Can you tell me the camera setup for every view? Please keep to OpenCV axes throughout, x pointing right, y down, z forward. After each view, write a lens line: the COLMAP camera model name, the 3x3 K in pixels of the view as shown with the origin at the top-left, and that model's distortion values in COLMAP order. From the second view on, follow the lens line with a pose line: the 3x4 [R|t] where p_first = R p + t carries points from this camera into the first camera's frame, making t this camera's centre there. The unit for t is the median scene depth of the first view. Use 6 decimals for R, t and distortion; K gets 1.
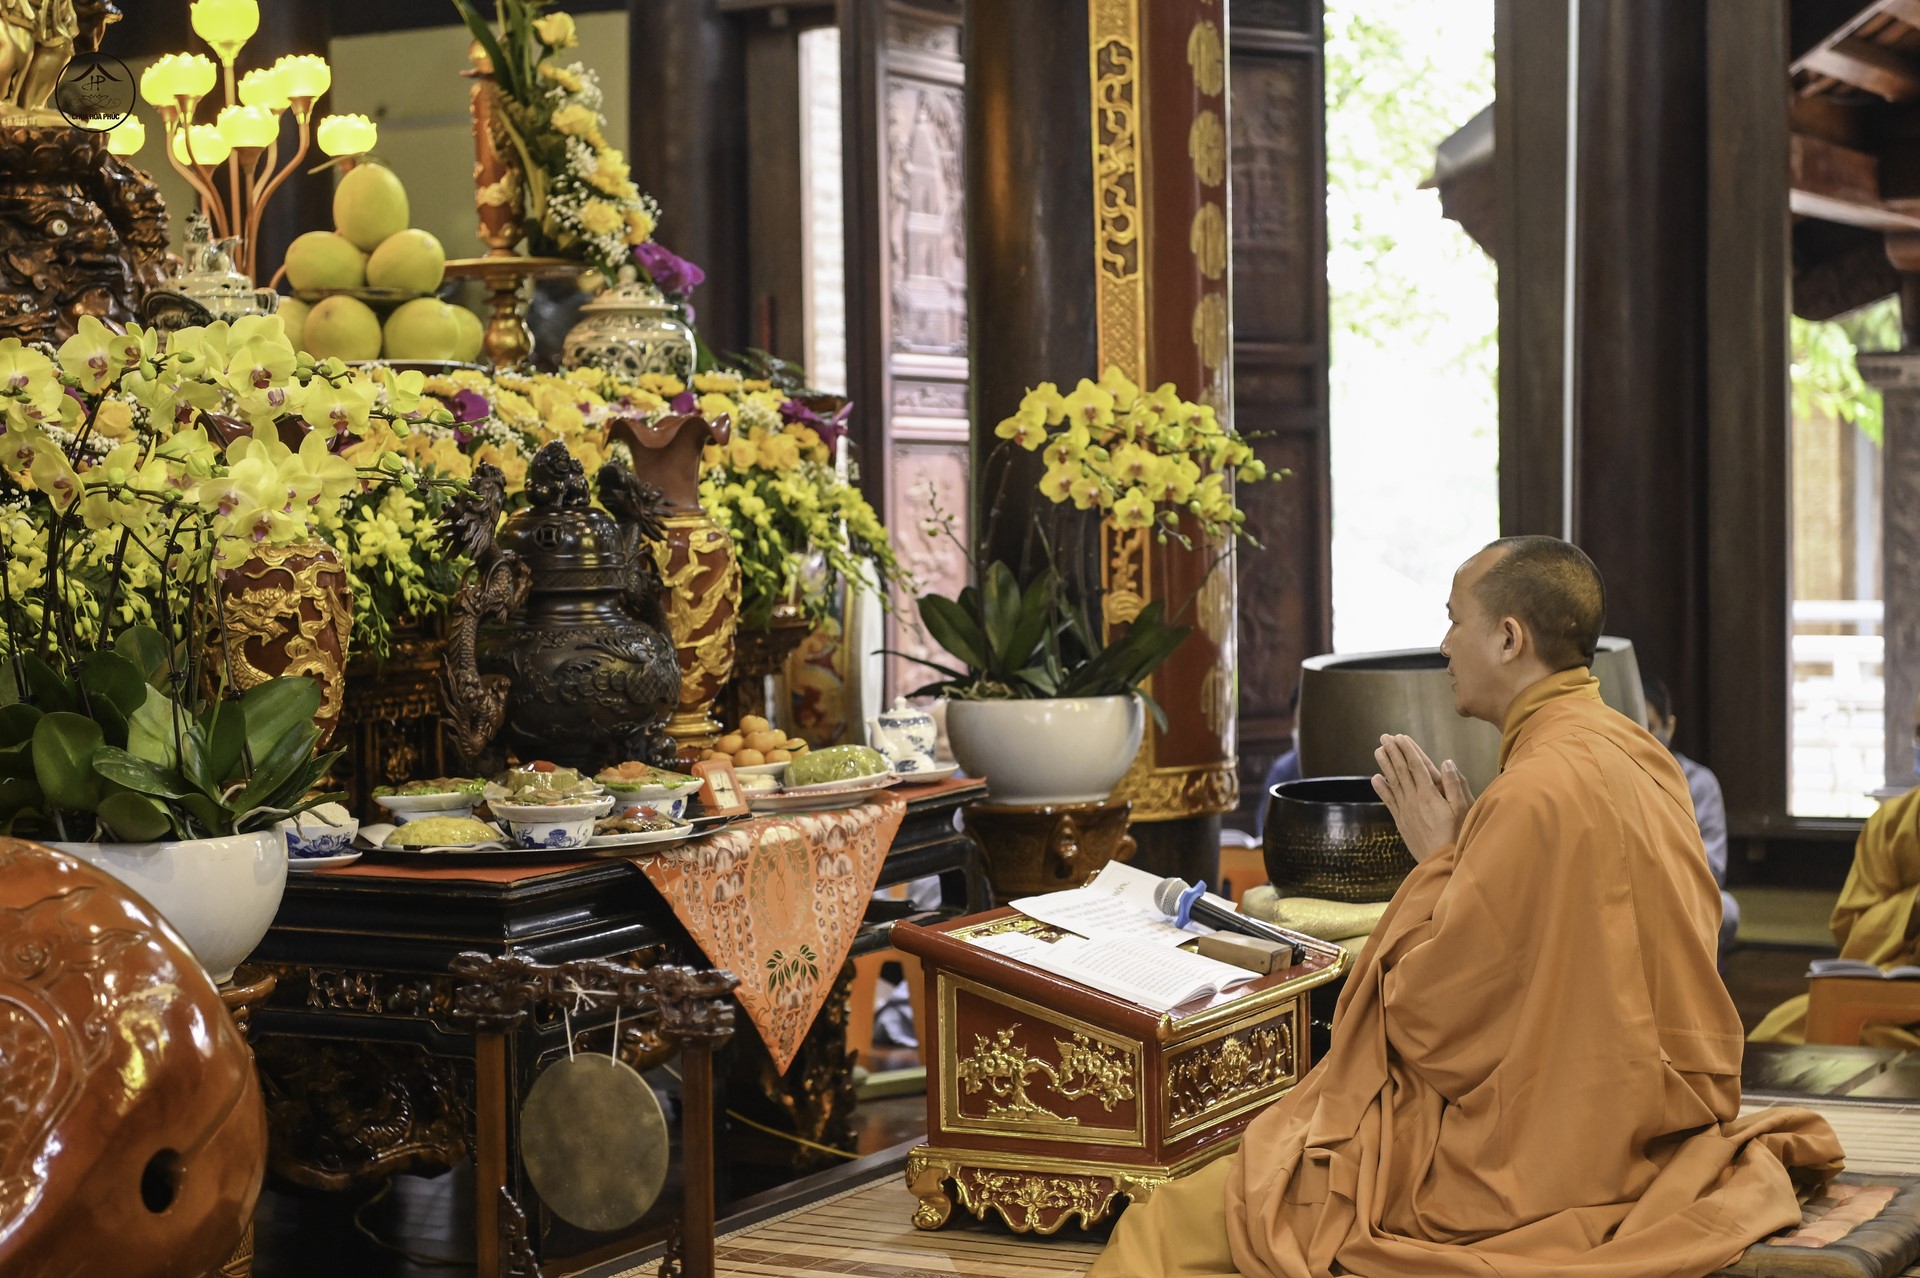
lens RADIAL K [[3487.8, 0, 960.0], [0, 3487.8, 639.0], [0, 0, 1]] dist [-0.012782, 0.113902]
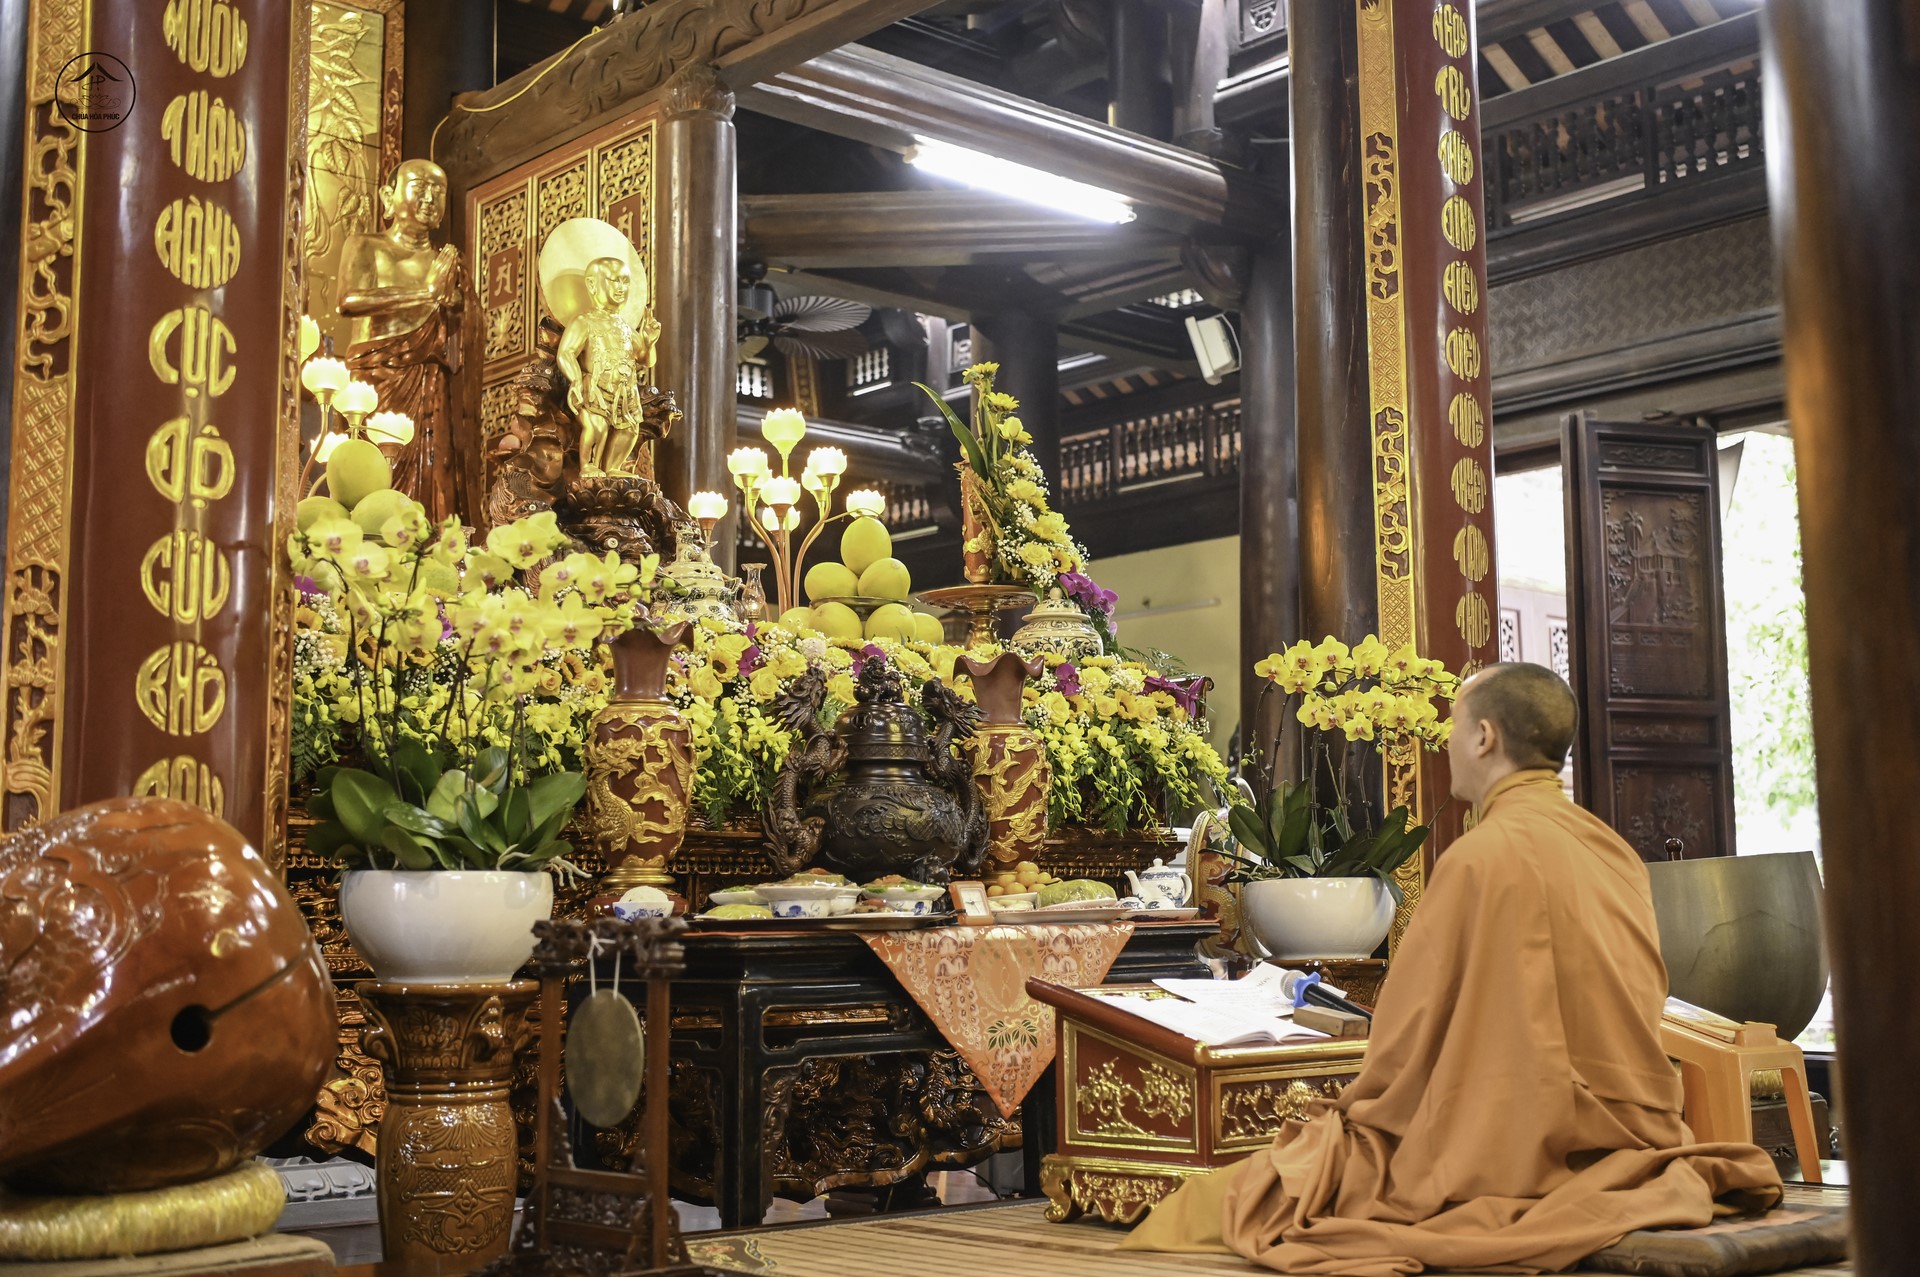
lens RADIAL K [[2343.9, 0, 960.0], [0, 2343.9, 638.5], [0, 0, 1]] dist [-0.007116, 0.033702]
pose [[0.948138, -0.029392, -0.316497, 0.212880], [-0.024823, 0.985828, -0.165913, 0.090932], [0.316888, 0.165165, 0.933971, 0.130287]]
